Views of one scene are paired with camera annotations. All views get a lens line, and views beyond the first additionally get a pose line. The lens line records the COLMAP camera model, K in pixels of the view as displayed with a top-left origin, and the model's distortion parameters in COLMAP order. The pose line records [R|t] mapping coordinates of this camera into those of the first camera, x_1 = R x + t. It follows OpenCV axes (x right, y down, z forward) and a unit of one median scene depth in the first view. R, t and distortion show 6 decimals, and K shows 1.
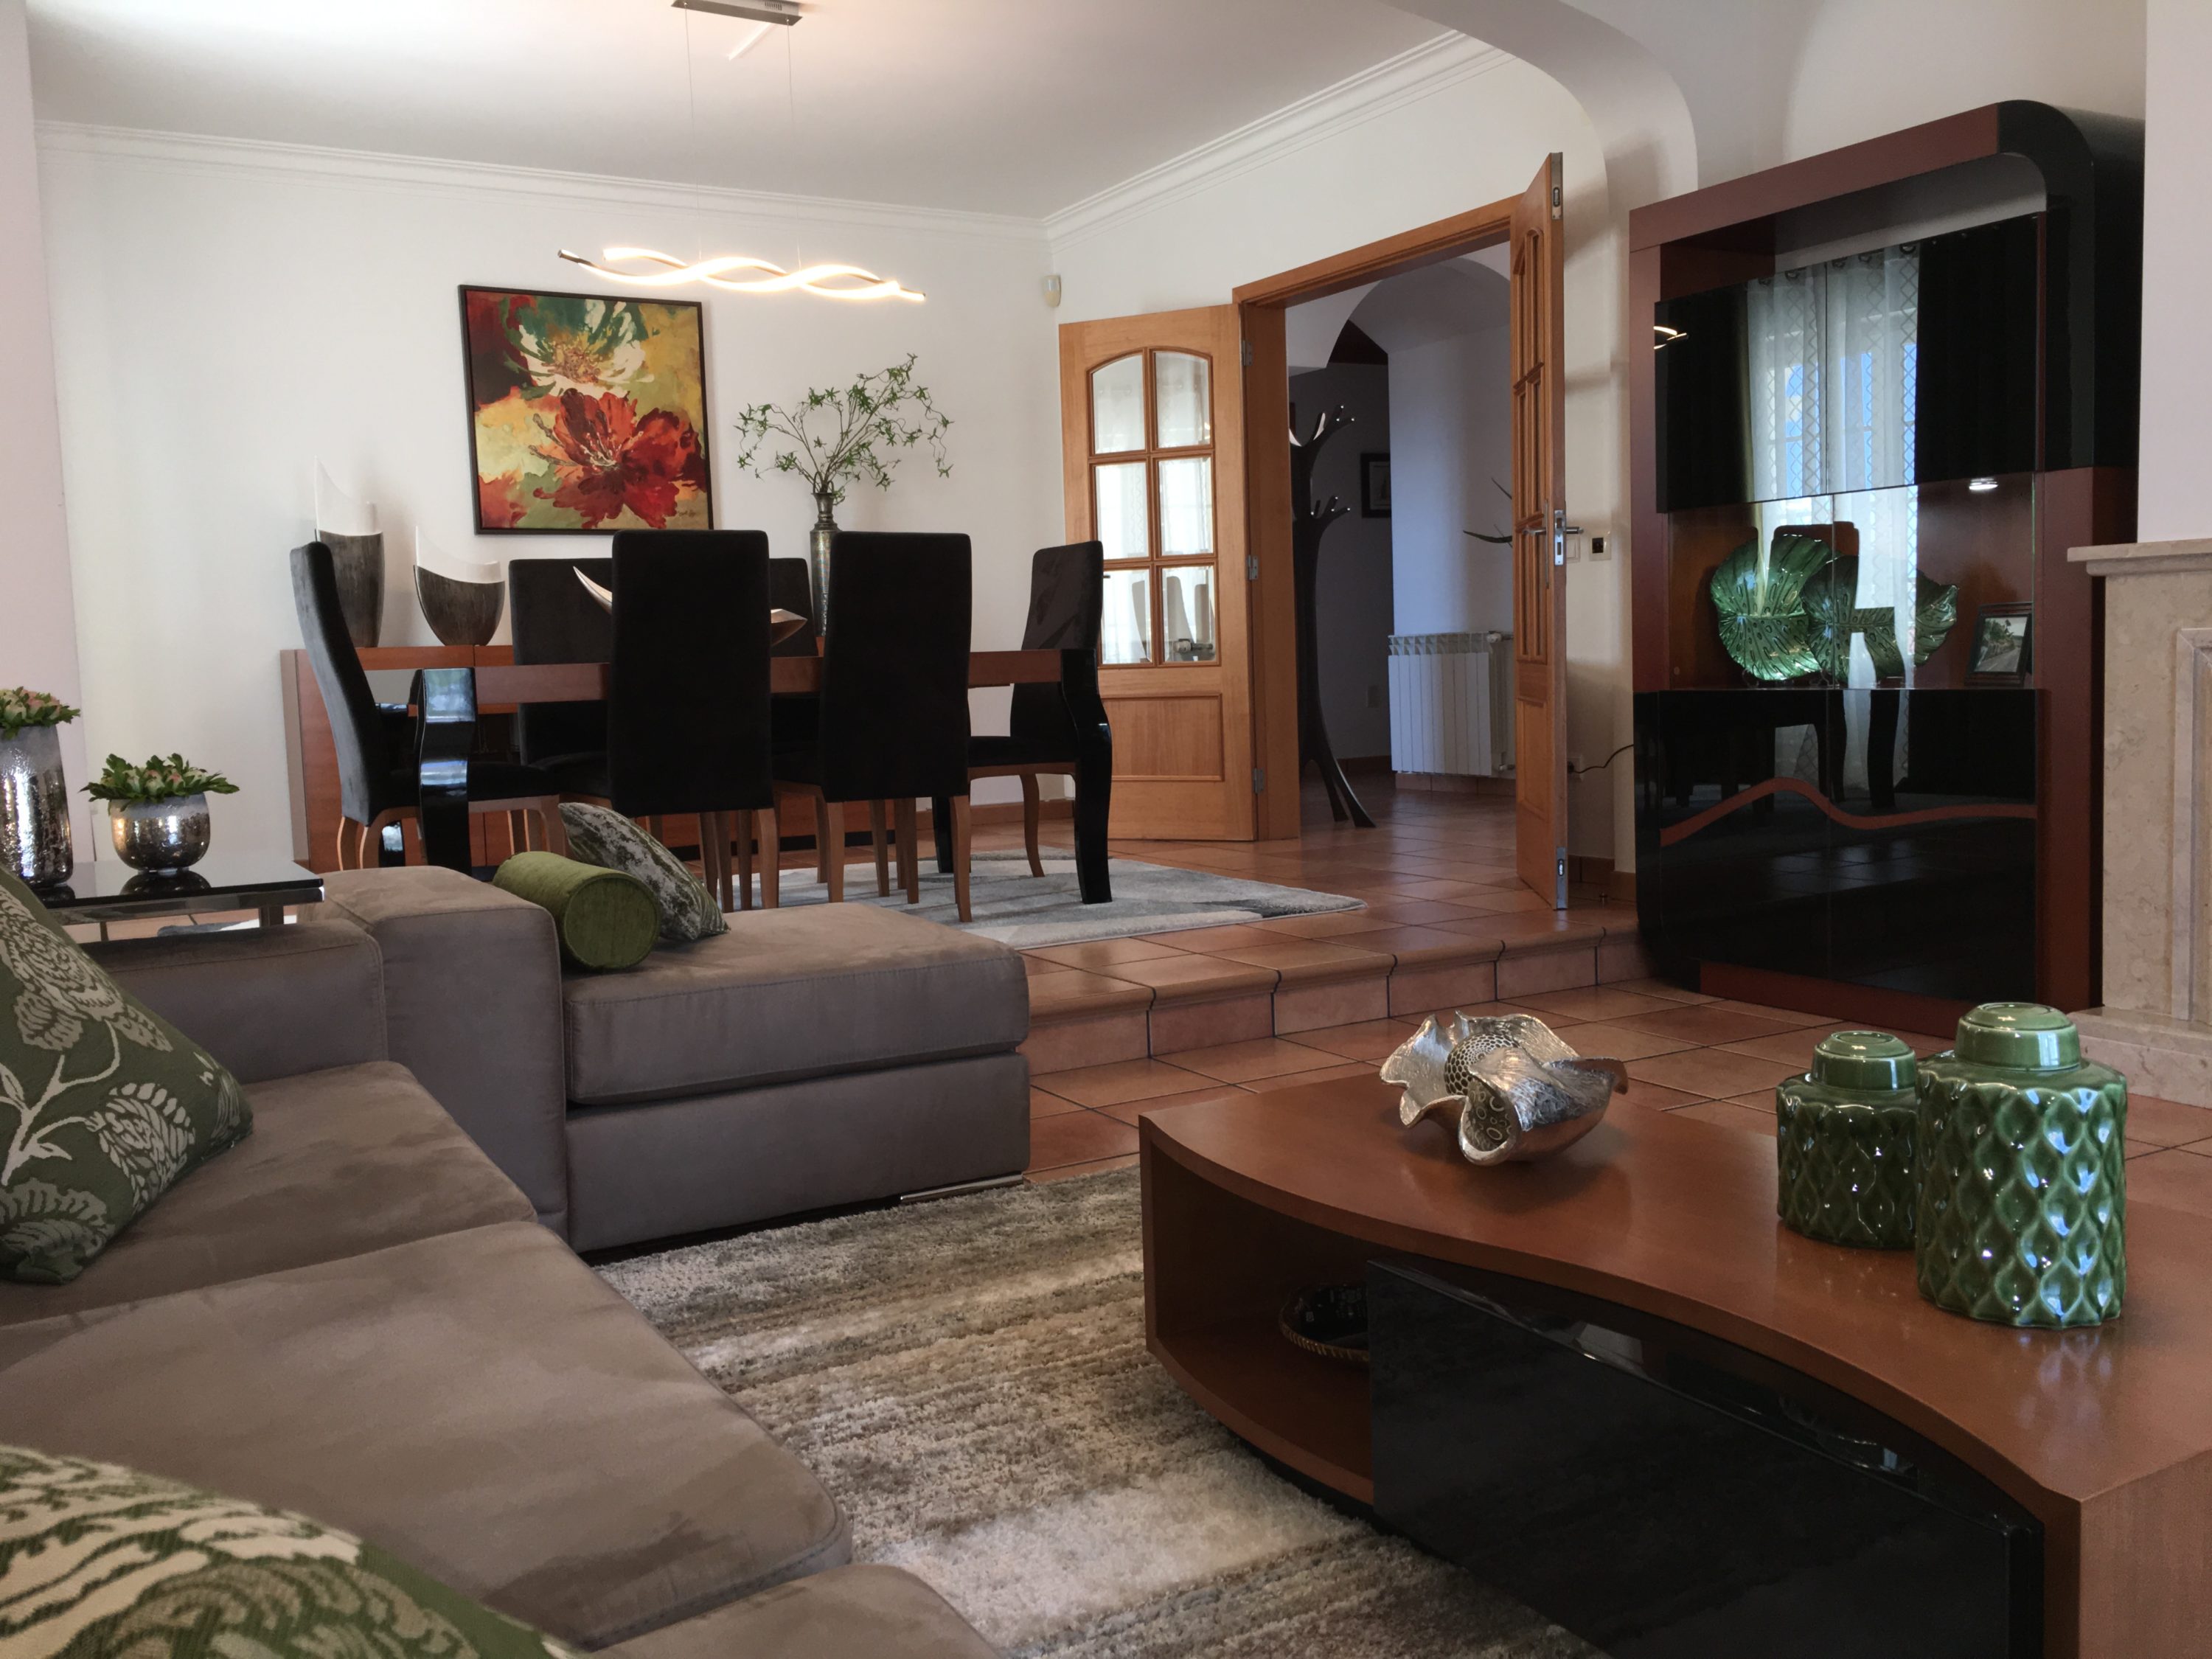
lens RADIAL K [[1842.9, 0, 1106.0], [0, 1842.9, 829.5], [0, 0, 1]] dist [0.007522, 0.002279]
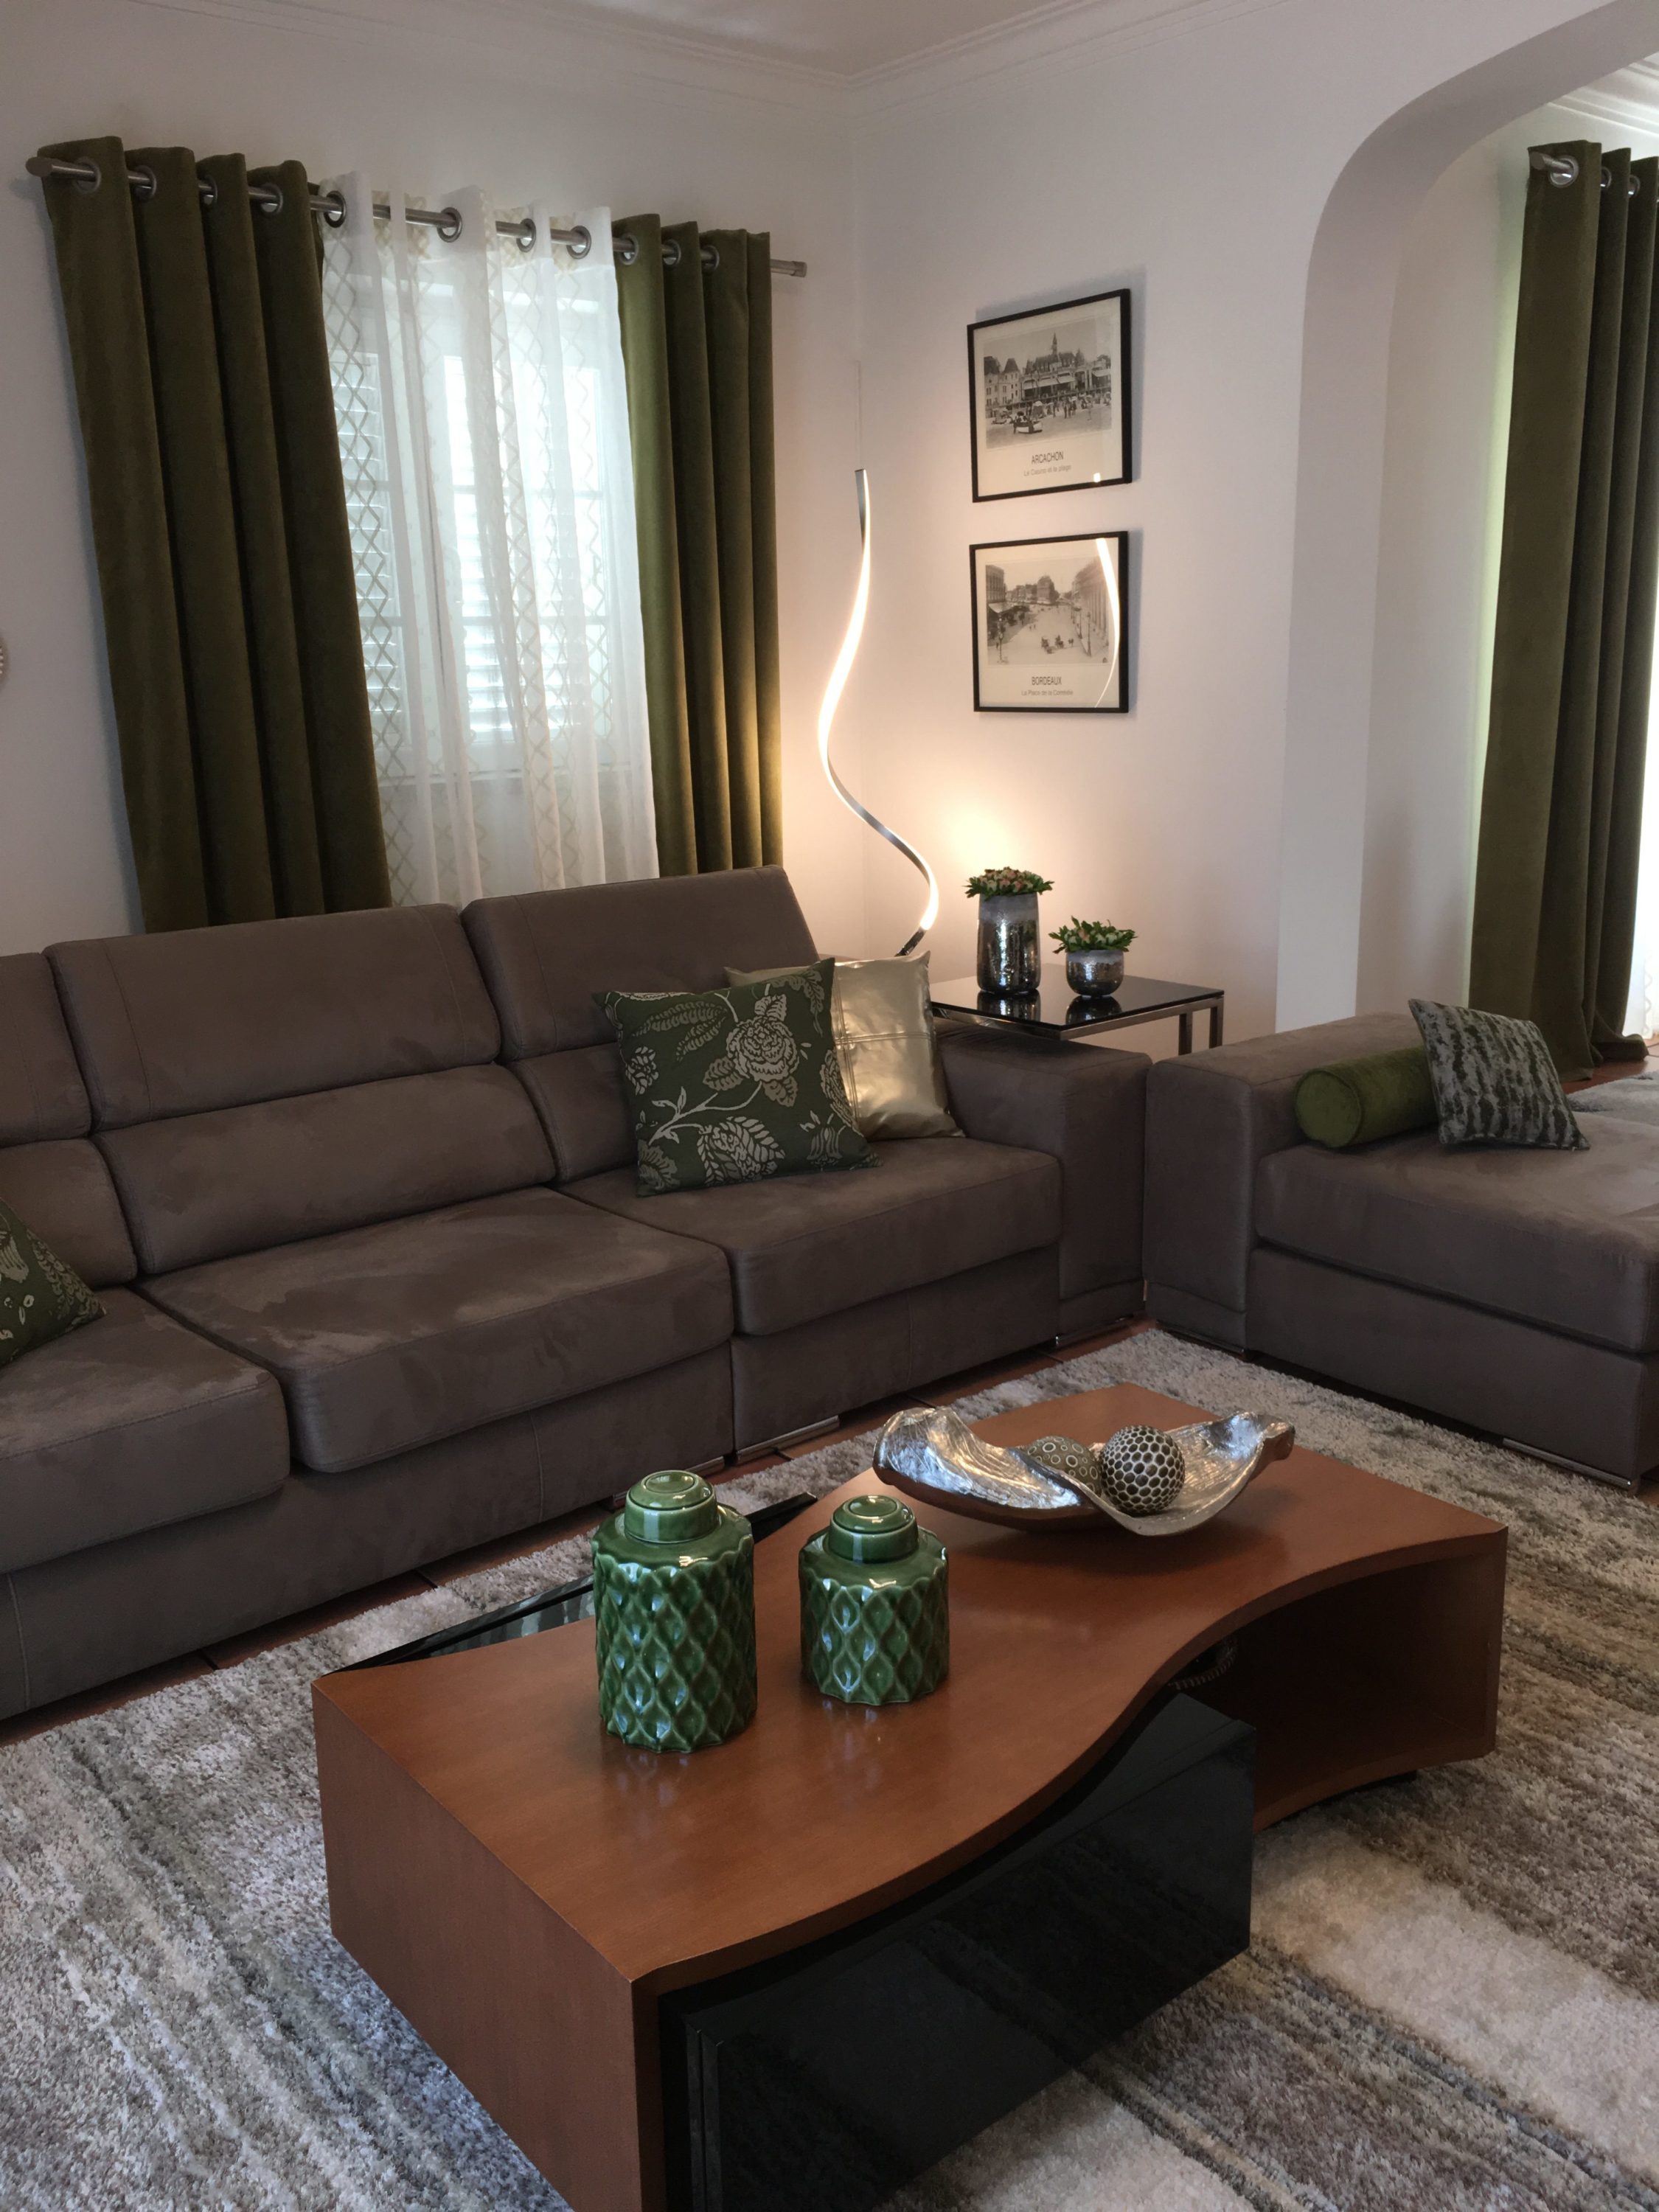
lens RADIAL K [[1842.9, 0, 829.5], [0, 1842.9, 1106.0], [0, 0, 1]] dist [0.007522, 0.002279]
pose [[0.162229, 0.253530, -0.953627, 1.259687], [-0.074576, 0.966815, 0.244350, -0.334503], [0.983931, 0.031477, 0.175752, 0.734778]]
